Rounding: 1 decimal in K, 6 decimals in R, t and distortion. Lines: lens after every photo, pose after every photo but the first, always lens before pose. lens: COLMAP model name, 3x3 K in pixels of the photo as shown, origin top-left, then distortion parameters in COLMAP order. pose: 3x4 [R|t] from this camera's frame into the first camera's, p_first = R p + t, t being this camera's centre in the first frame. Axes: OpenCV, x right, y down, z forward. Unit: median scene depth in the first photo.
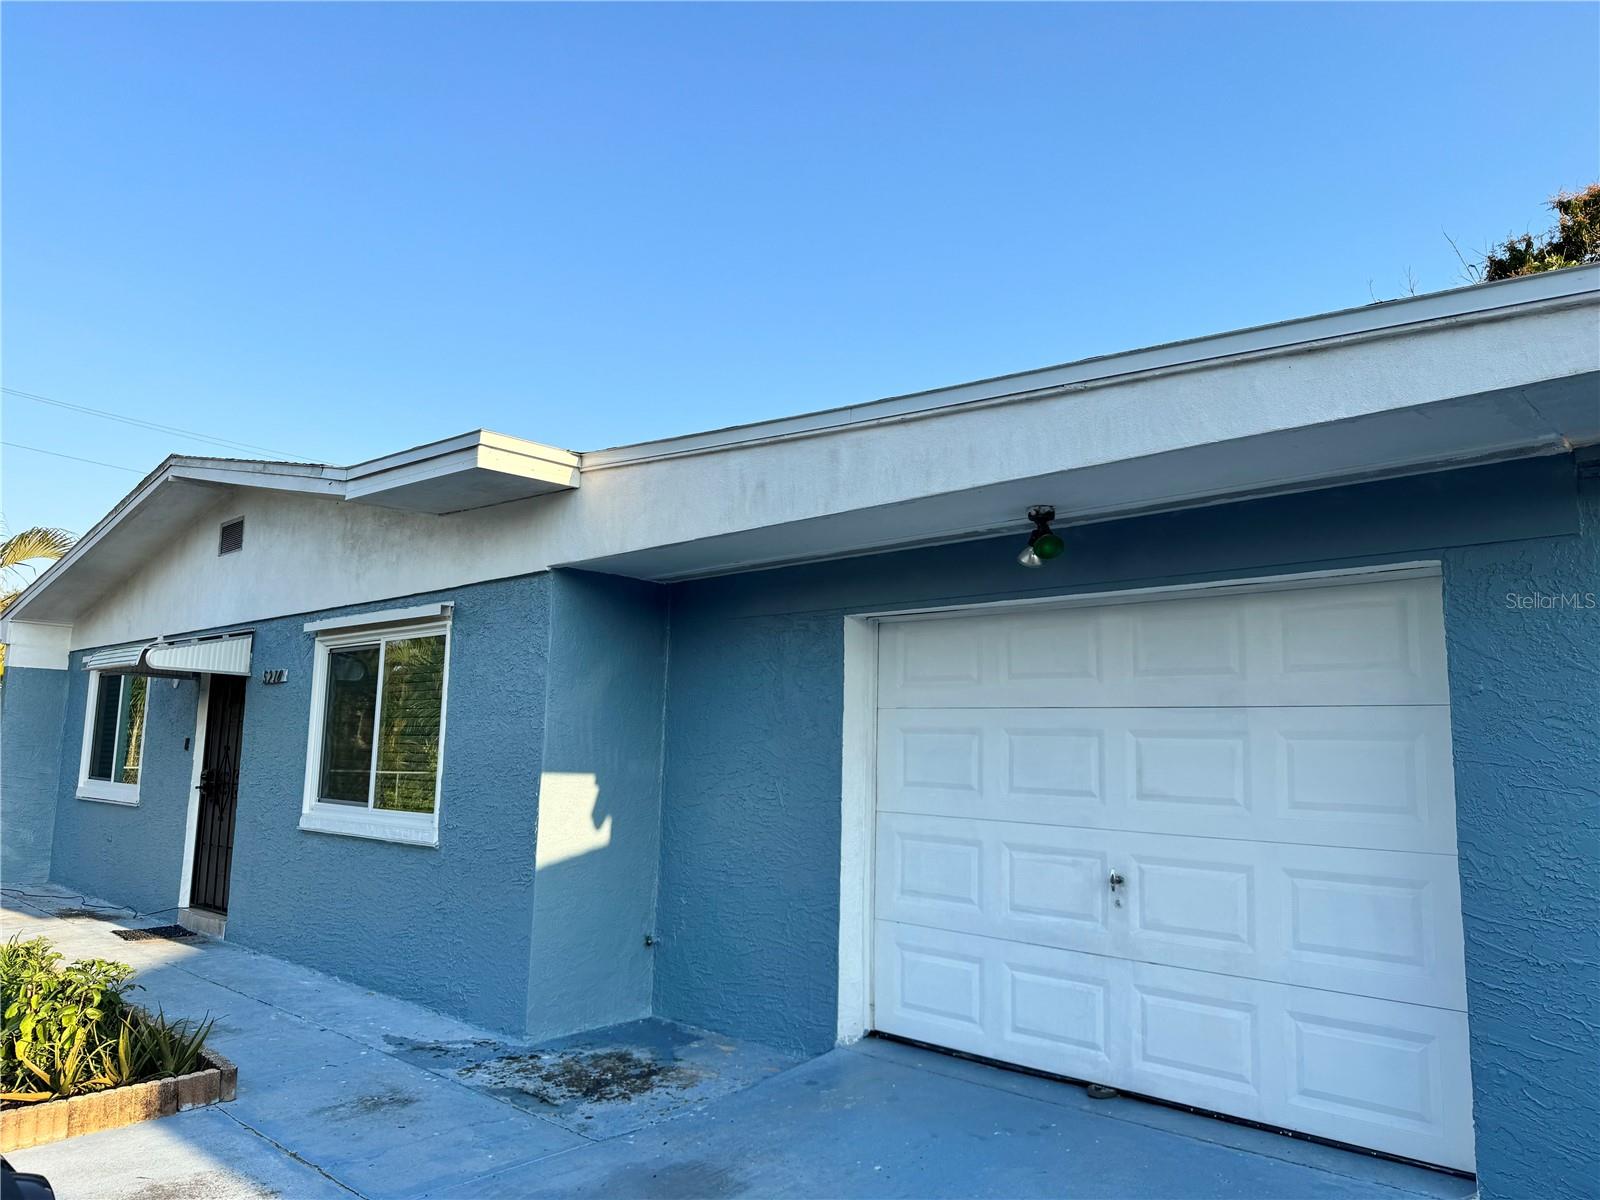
lens RADIAL K [[1125.8, 0, 804.2], [0, 1125.8, 598.0], [0, 0, 1]] dist [0.066933, -0.074554]
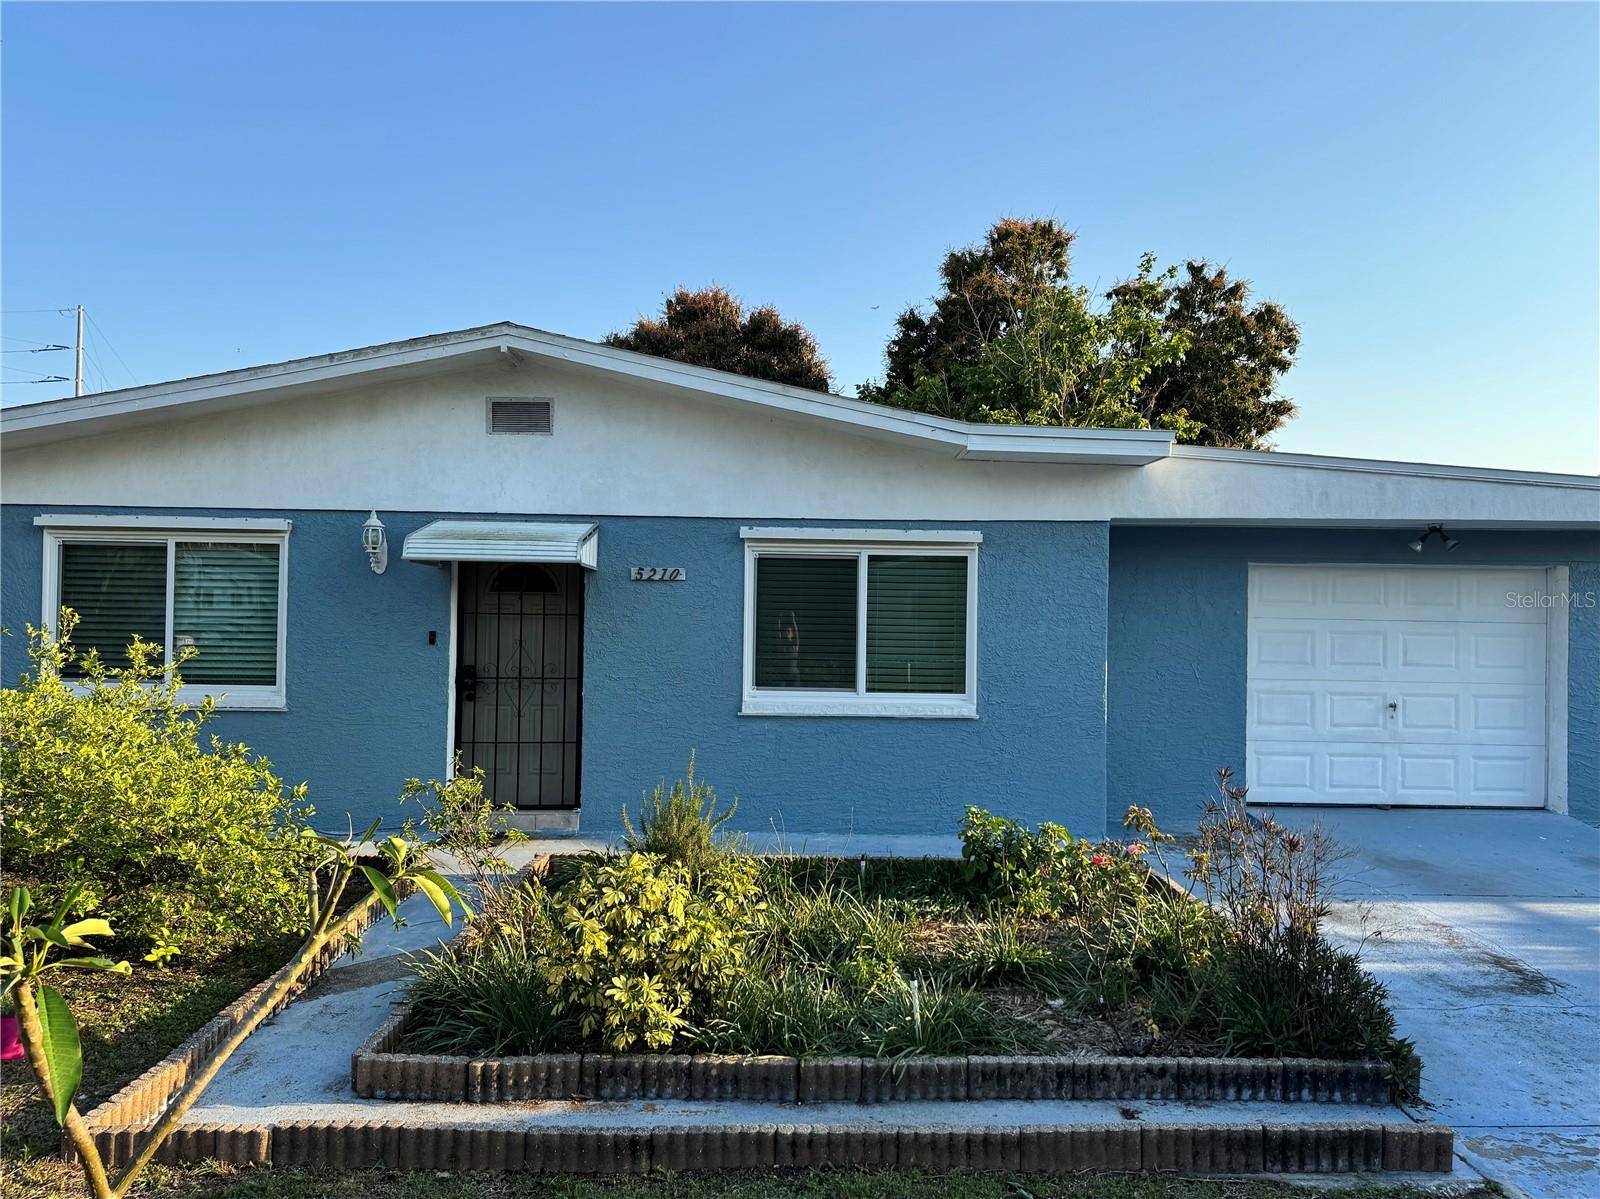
lens RADIAL K [[1125.8, 0, 775.6], [0, 1125.8, 604.9], [0, 0, 1]] dist [0.066933, -0.074554]
pose [[0.722628, 0.002621, 0.691232, -1.827189], [-0.092471, 0.991371, 0.092912, -0.015590], [-0.685024, -0.131060, 0.716635, 0.306923]]
